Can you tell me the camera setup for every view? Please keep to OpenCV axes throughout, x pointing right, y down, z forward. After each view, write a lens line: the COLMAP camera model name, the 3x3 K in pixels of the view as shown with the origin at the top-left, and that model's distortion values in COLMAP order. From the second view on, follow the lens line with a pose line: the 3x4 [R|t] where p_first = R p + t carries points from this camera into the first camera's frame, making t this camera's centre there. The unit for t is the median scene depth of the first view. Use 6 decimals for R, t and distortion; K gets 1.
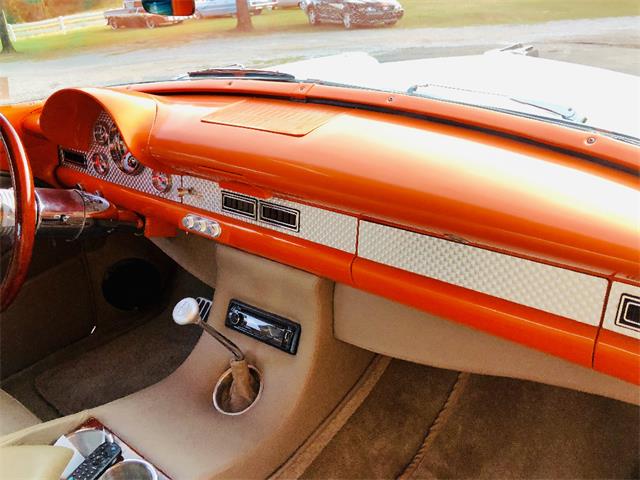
lens RADIAL K [[534.6, 0, 322.6], [0, 534.6, 238.6], [0, 0, 1]] dist [0.001510, -0.012455]
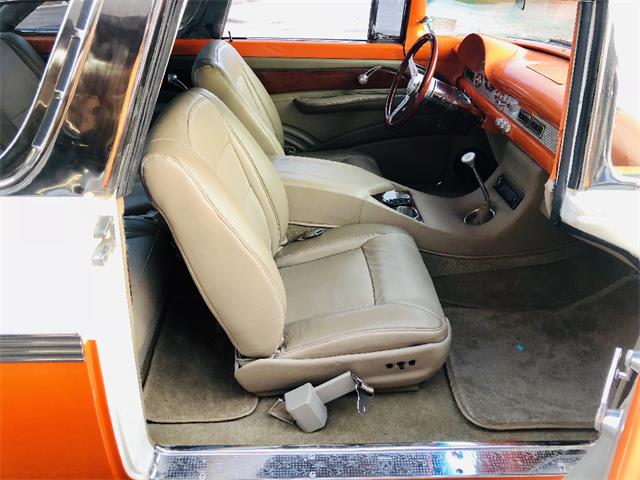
lens RADIAL K [[534.6, 0, 322.6], [0, 534.6, 238.6], [0, 0, 1]] dist [0.001510, -0.012455]
pose [[0.659741, 0.435418, -0.612497, 0.609265], [-0.382040, 0.896190, 0.225584, 0.139075], [0.647138, 0.085172, 0.757600, -0.670929]]
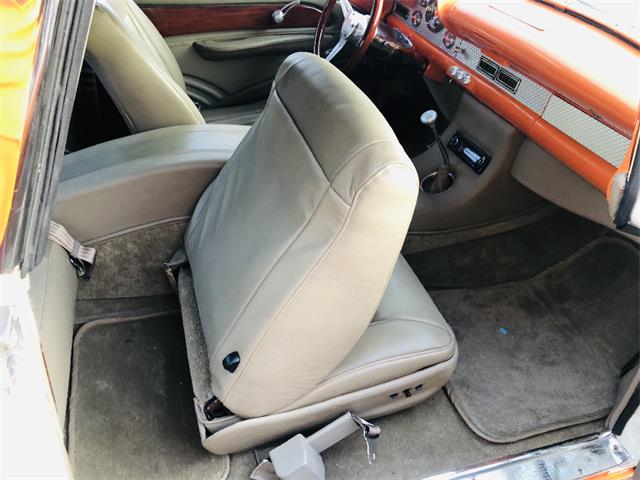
lens RADIAL K [[527.3, 0, 329.4], [0, 527.3, 236.8], [0, 0, 1]] dist [0.007388, -0.011324]
pose [[0.822090, 0.432319, -0.370498, 0.220992], [-0.359615, 0.898766, 0.250791, 0.144513], [0.441413, -0.072937, 0.894335, -0.536542]]
